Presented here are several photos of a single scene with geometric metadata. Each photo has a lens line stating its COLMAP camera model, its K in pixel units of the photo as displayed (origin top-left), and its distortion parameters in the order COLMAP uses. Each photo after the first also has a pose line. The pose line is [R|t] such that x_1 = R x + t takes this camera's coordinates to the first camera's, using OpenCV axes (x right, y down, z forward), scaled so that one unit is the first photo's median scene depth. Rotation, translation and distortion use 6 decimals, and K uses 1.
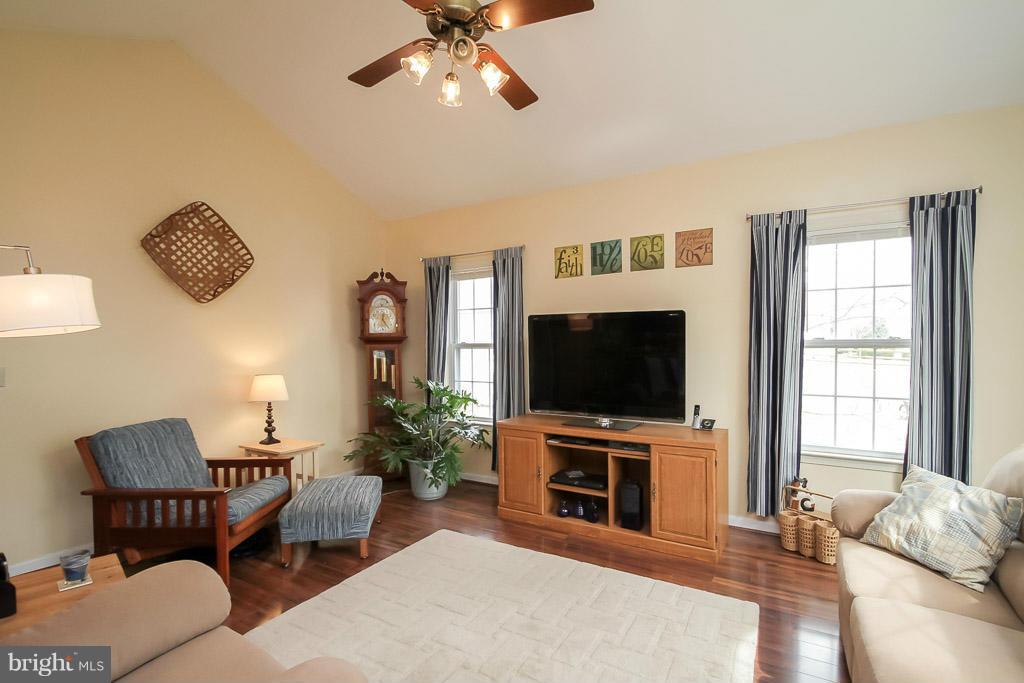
lens RADIAL K [[479.5, 0, 519.6], [0, 479.5, 359.2], [0, 0, 1]] dist [0.001588, 0.000309]
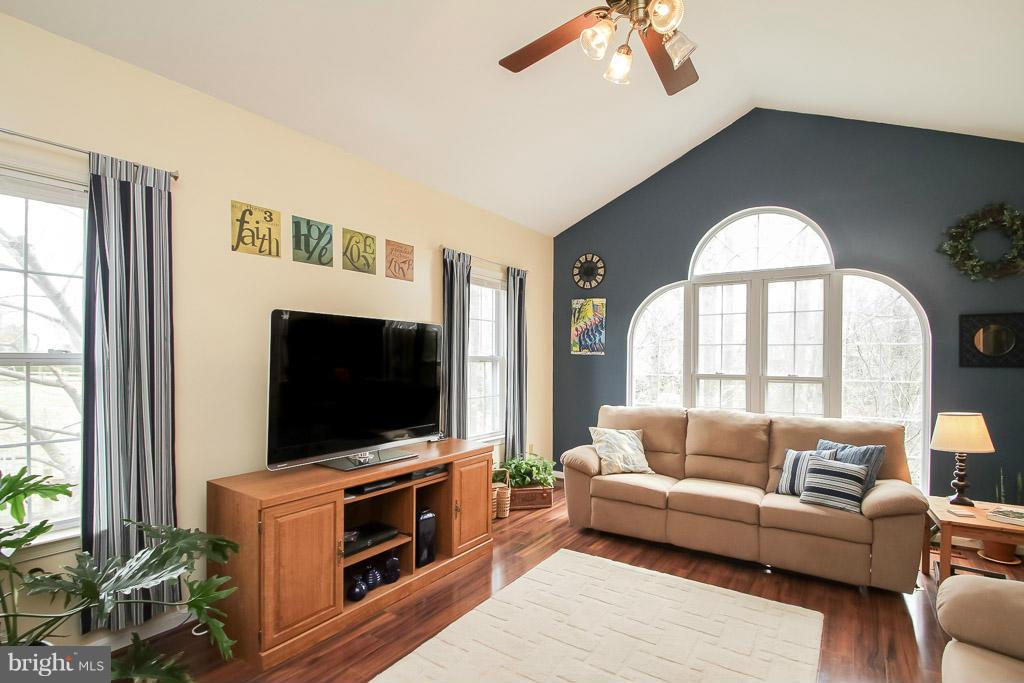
lens RADIAL K [[479.5, 0, 519.6], [0, 479.5, 359.2], [0, 0, 1]] dist [0.001588, 0.000309]
pose [[0.058041, 0.001021, 0.998314, -0.575586], [0.019757, 0.999802, -0.002171, -0.022078], [-0.998119, 0.019850, 0.058010, 0.667393]]
